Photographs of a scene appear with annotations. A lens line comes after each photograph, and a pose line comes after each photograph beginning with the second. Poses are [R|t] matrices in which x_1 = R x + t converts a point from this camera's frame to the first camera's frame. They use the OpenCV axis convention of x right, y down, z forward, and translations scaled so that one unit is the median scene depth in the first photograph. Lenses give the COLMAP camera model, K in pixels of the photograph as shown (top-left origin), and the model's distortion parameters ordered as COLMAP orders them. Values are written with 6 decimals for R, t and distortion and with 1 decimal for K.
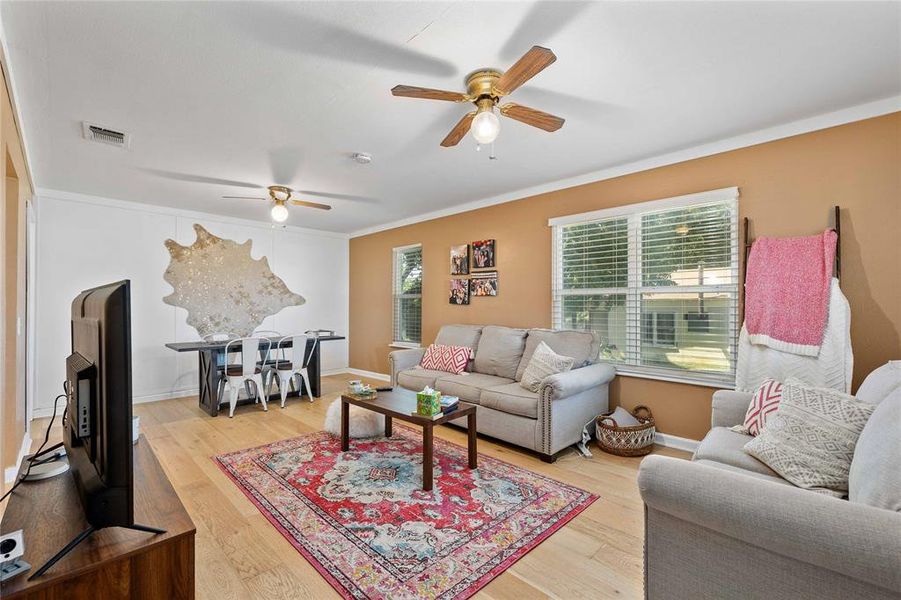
lens RADIAL K [[383.1, 0, 447.9], [0, 383.1, 307.4], [0, 0, 1]] dist [0.001925, 0.000215]
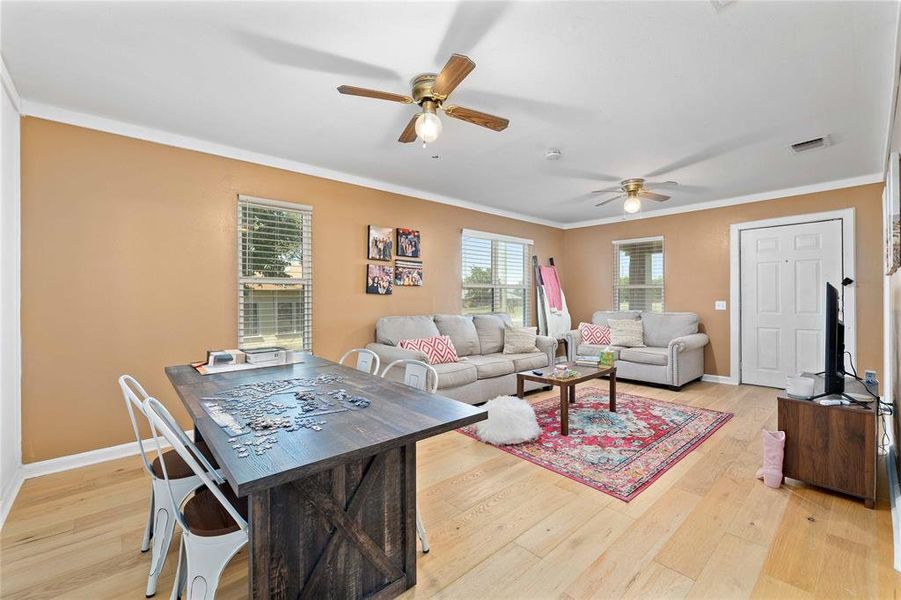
lens RADIAL K [[381.8, 0, 446.2], [0, 381.8, 299.8], [0, 0, 1]] dist [0.000747, 0.000493]
pose [[0.062930, -0.012336, 0.997942, -0.877604], [0.006143, 0.999909, 0.011973, -0.004638], [-0.997999, 0.005377, 0.063000, 0.834601]]
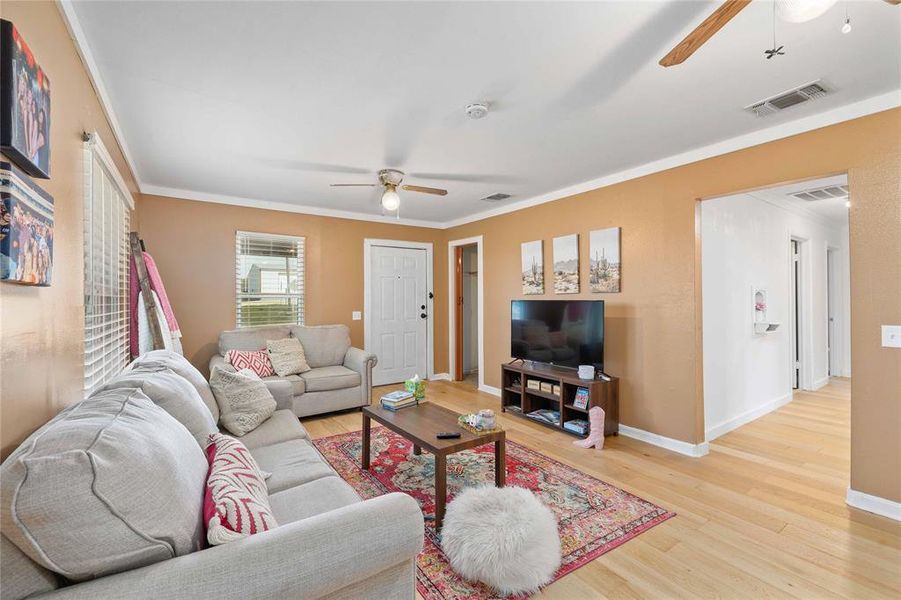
lens RADIAL K [[381.8, 0, 446.2], [0, 381.8, 299.8], [0, 0, 1]] dist [0.000747, 0.000493]
pose [[-0.980907, -0.000108, 0.194479, -0.206337], [0.000862, 0.999988, 0.004903, -0.022282], [-0.194477, 0.004977, -0.980894, 1.171067]]
